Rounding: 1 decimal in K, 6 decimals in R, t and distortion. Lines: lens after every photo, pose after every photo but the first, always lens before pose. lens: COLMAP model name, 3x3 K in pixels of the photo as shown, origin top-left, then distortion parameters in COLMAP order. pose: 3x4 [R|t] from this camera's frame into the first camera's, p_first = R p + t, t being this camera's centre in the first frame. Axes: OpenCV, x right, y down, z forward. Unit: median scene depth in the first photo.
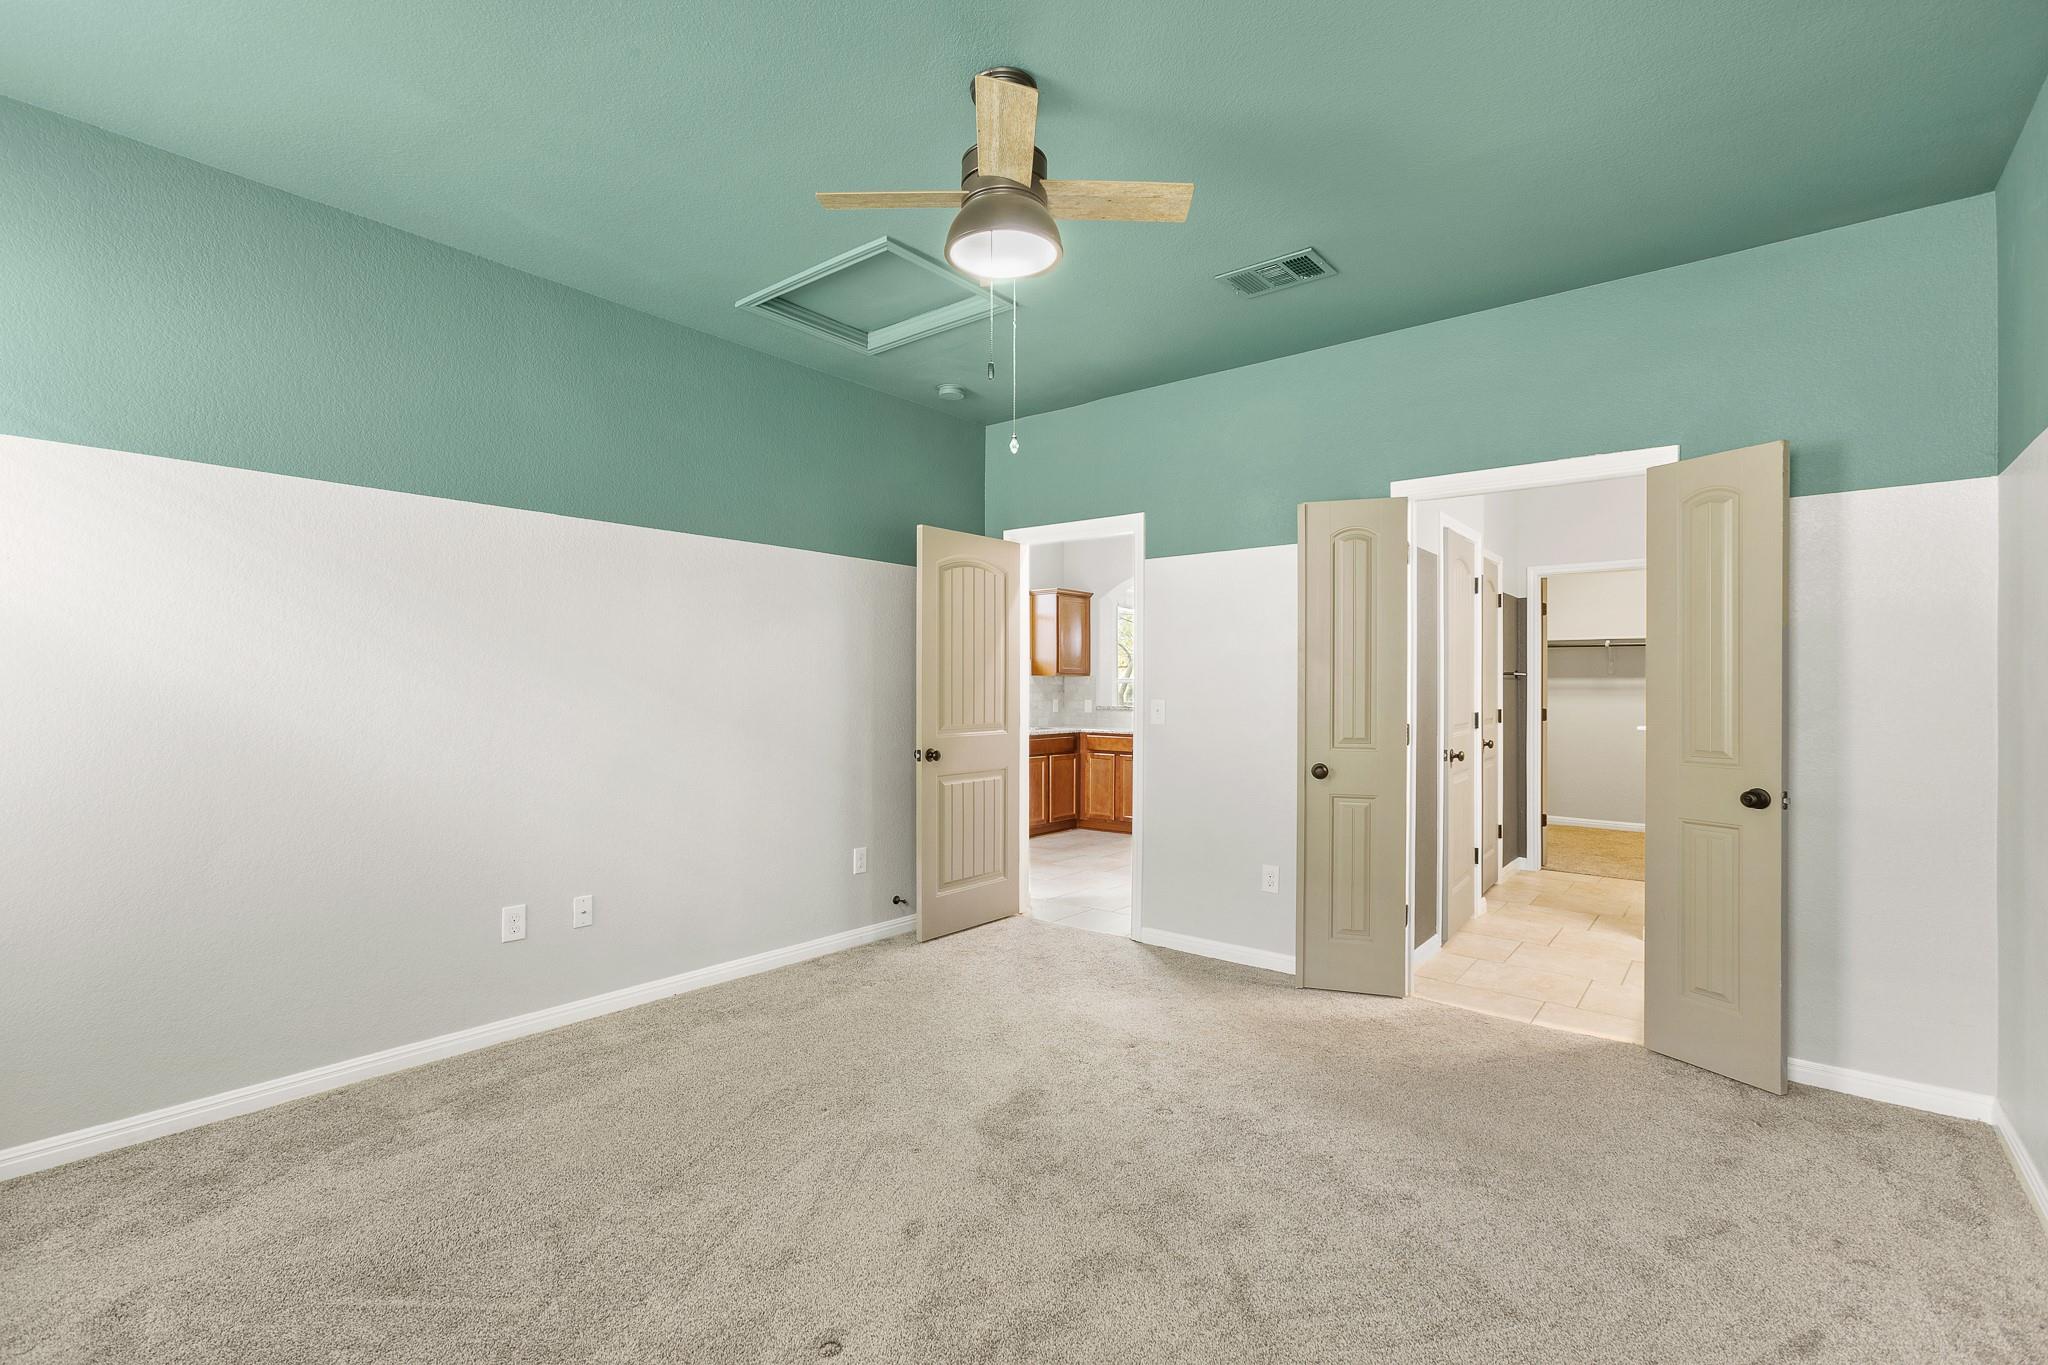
lens RADIAL K [[926.0, 0, 1024.6], [0, 926.0, 682.9], [0, 0, 1]] dist [-0.016811, 0.010798]
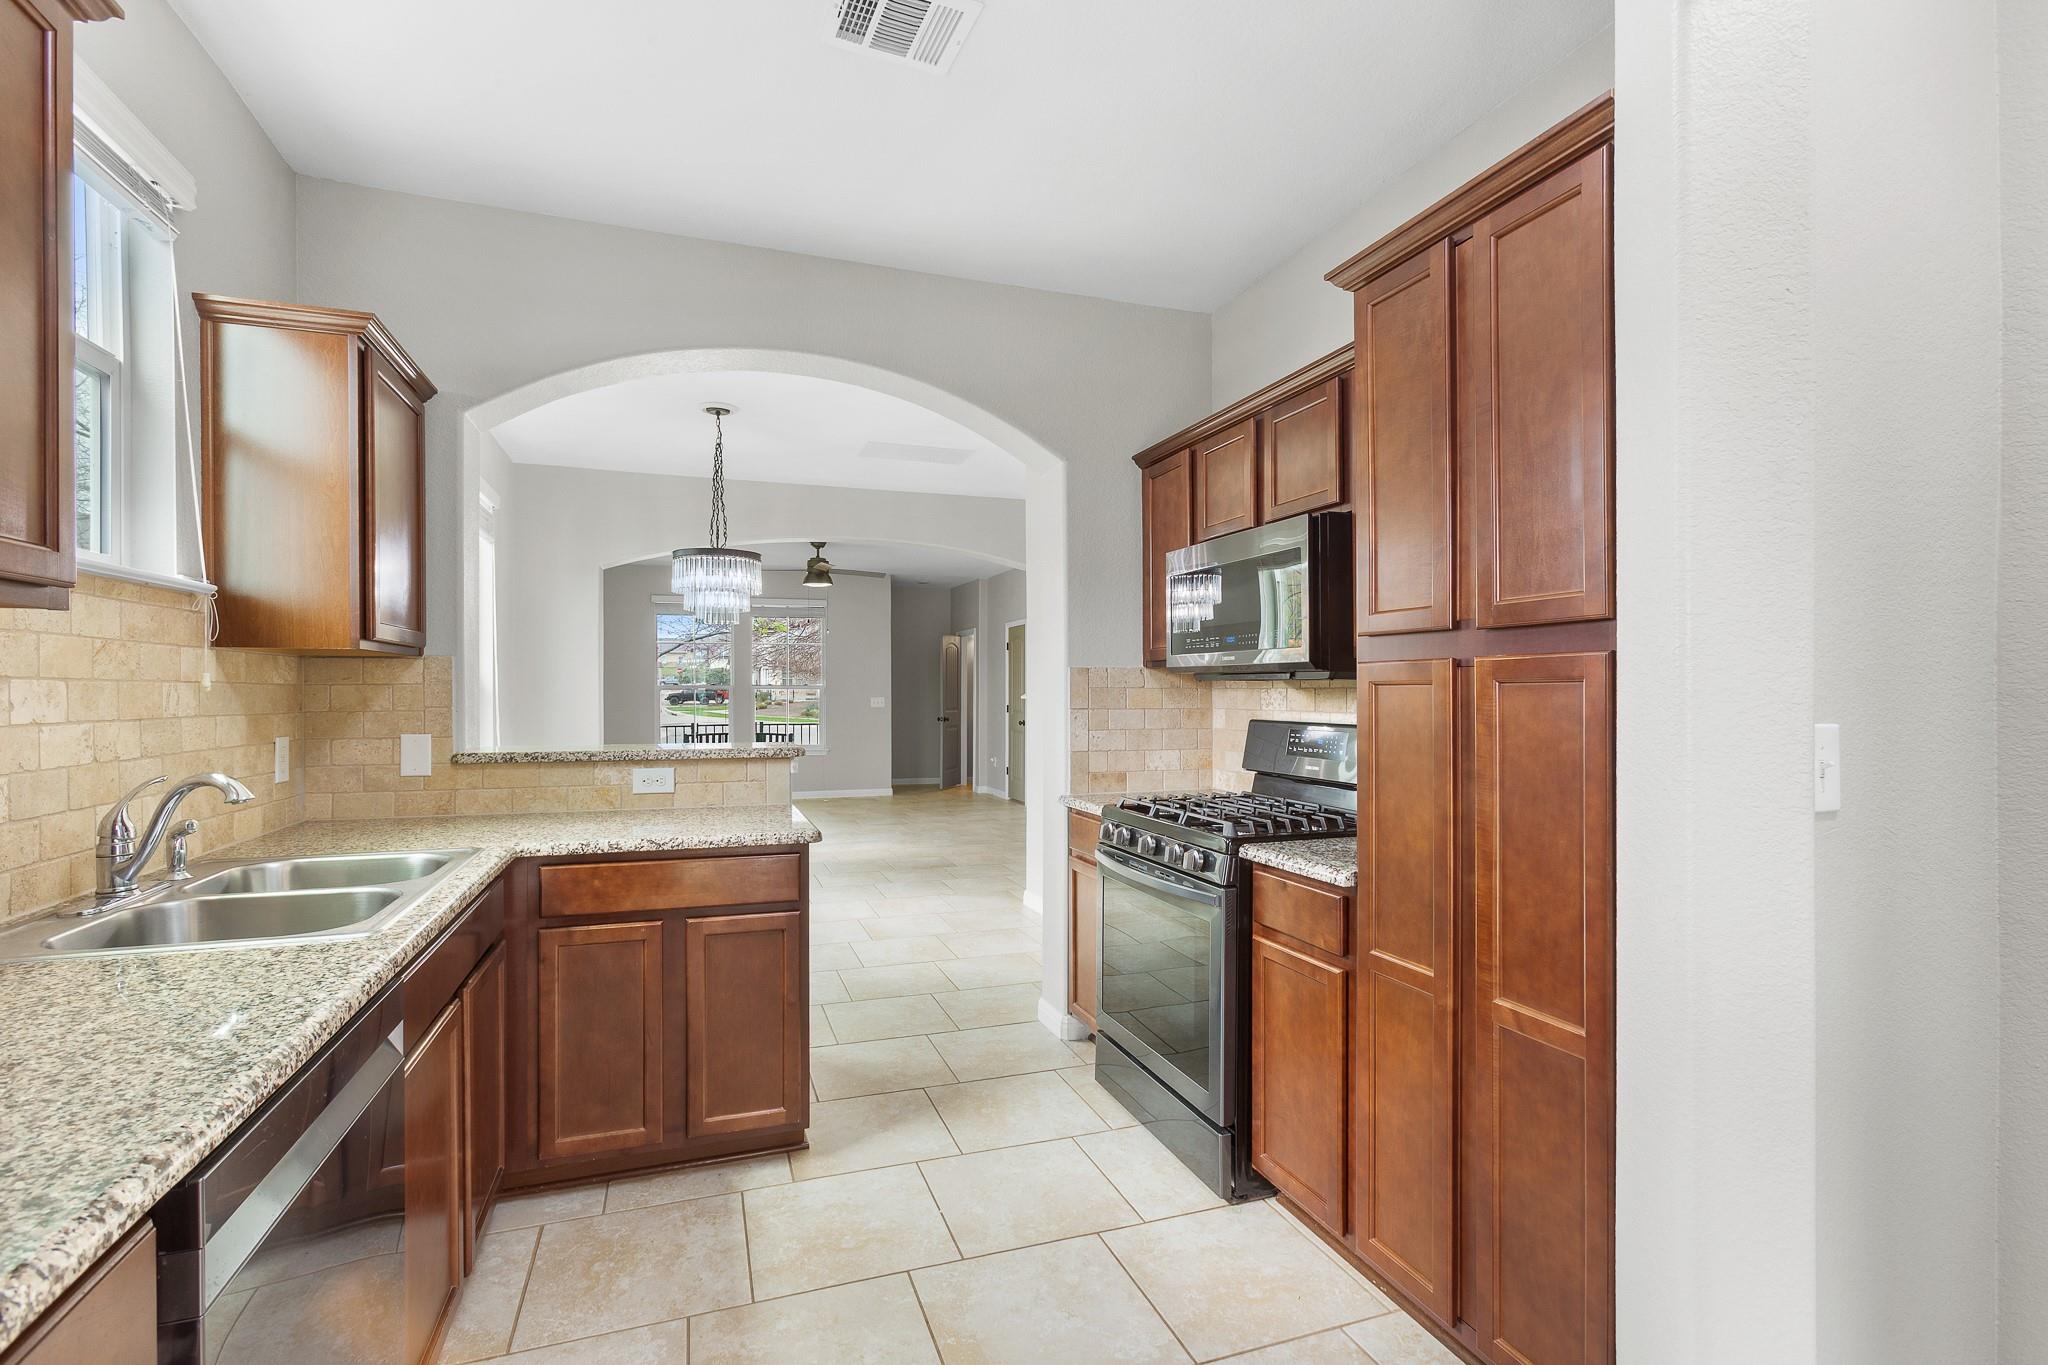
lens RADIAL K [[926.0, 0, 1019.3], [0, 926.0, 692.2], [0, 0, 1]] dist [-0.016811, 0.010798]
pose [[0.528655, 0.001215, 0.848836, -0.081288], [0.001353, 0.999997, -0.002274, 0.005618], [-0.848835, 0.002350, 0.528652, 0.679923]]
